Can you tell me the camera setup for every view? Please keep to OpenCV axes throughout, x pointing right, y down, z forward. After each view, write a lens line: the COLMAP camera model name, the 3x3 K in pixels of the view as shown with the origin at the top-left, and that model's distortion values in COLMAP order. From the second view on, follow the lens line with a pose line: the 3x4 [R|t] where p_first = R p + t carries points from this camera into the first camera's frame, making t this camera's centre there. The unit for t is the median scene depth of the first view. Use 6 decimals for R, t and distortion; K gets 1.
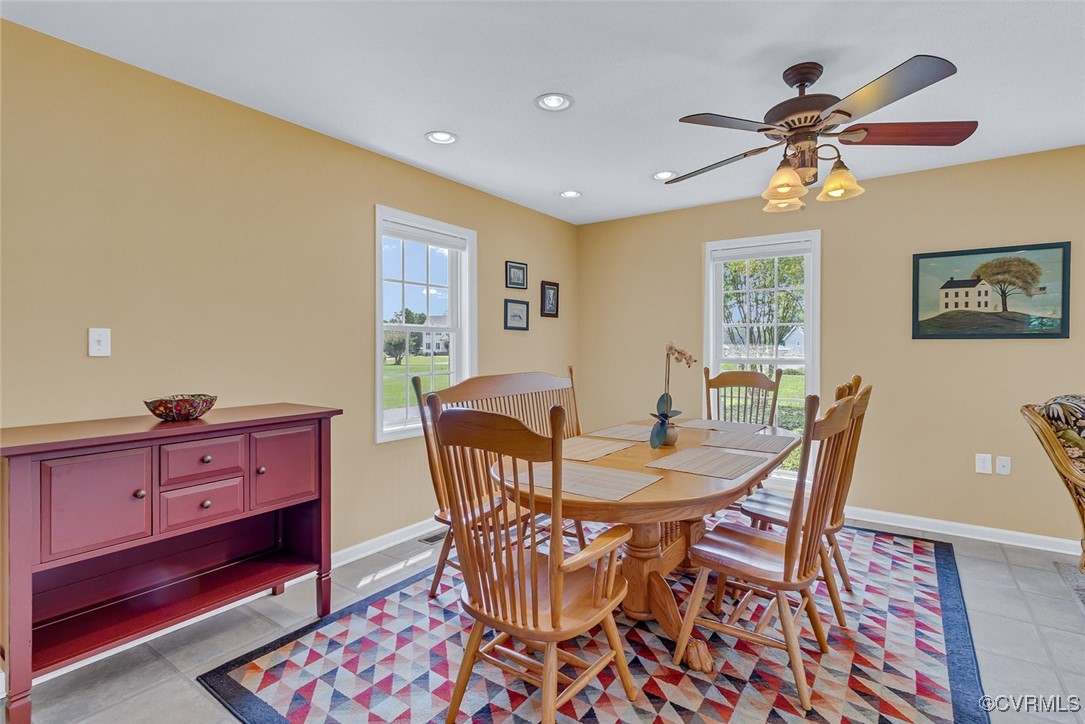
lens RADIAL K [[510.6, 0, 548.7], [0, 510.6, 349.9], [0, 0, 1]] dist [0.002131, 0.000620]
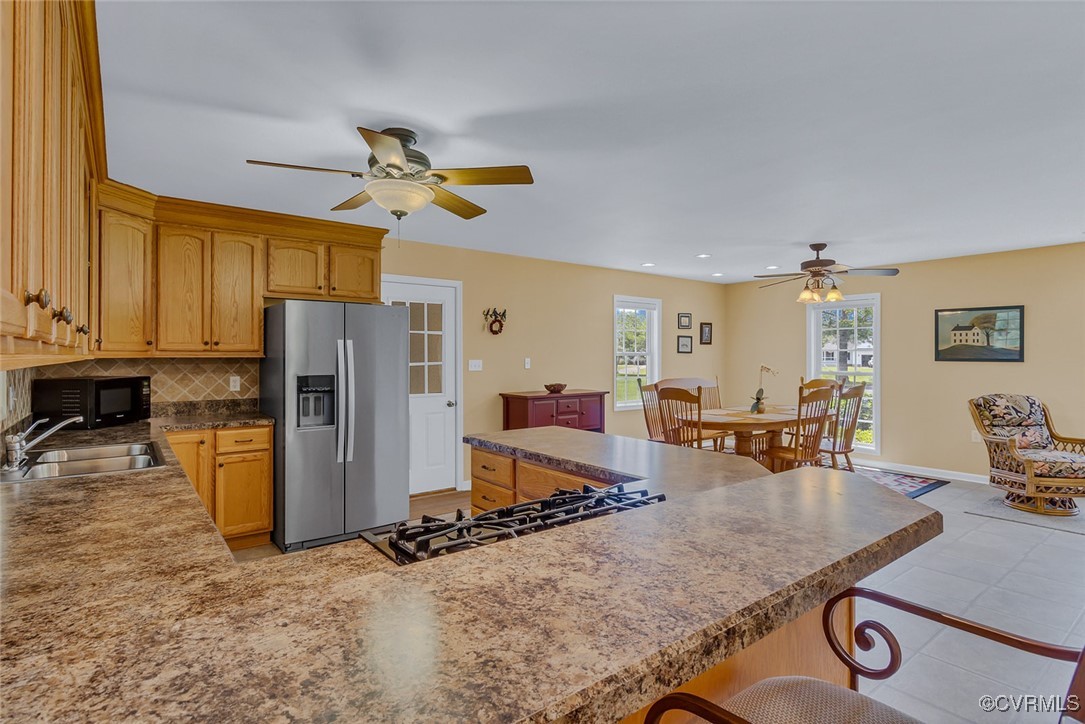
lens RADIAL K [[496.7, 0, 542.5], [0, 496.7, 362.0], [0, 0, 1]] dist [-0.001168, -0.000228]
pose [[0.944226, 0.004832, -0.329264, 0.049079], [-0.003133, 0.999979, 0.005691, -0.025487], [0.329284, -0.004342, 0.944221, -1.008982]]
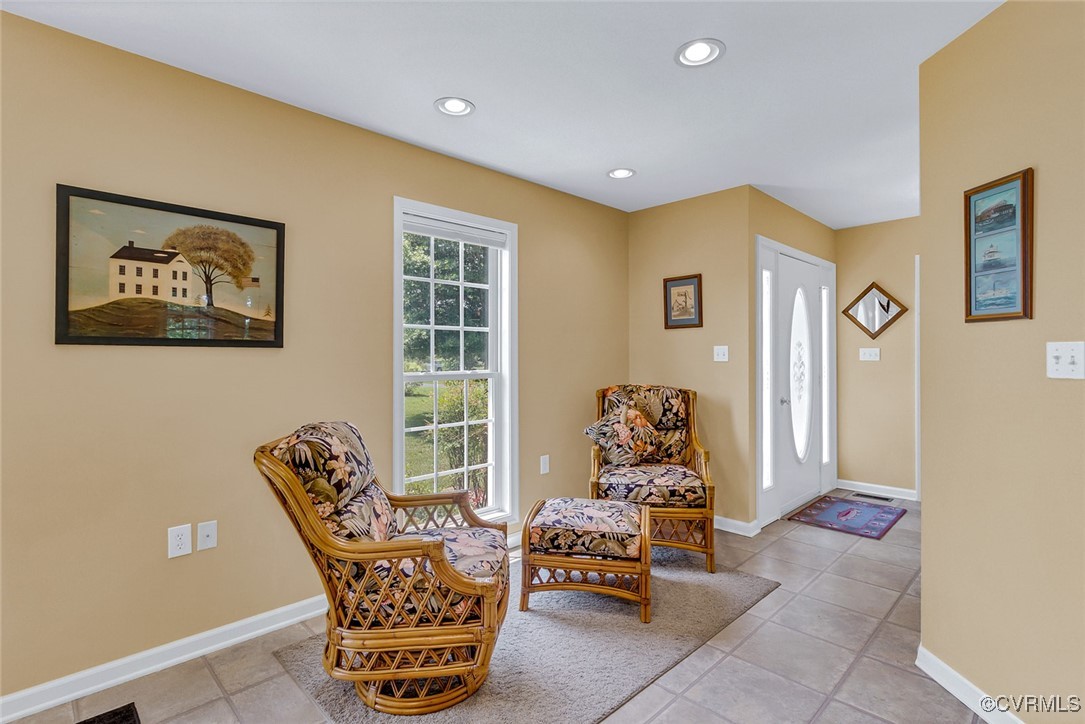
lens RADIAL K [[527.3, 0, 552.7], [0, 527.3, 357.0], [0, 0, 1]] dist [0.002414, 0.001279]
pose [[0.156796, 0.003536, 0.987625, 0.273840], [0.002554, 0.999989, -0.003986, -0.004721], [-0.987628, 0.003147, 0.156785, 0.442786]]
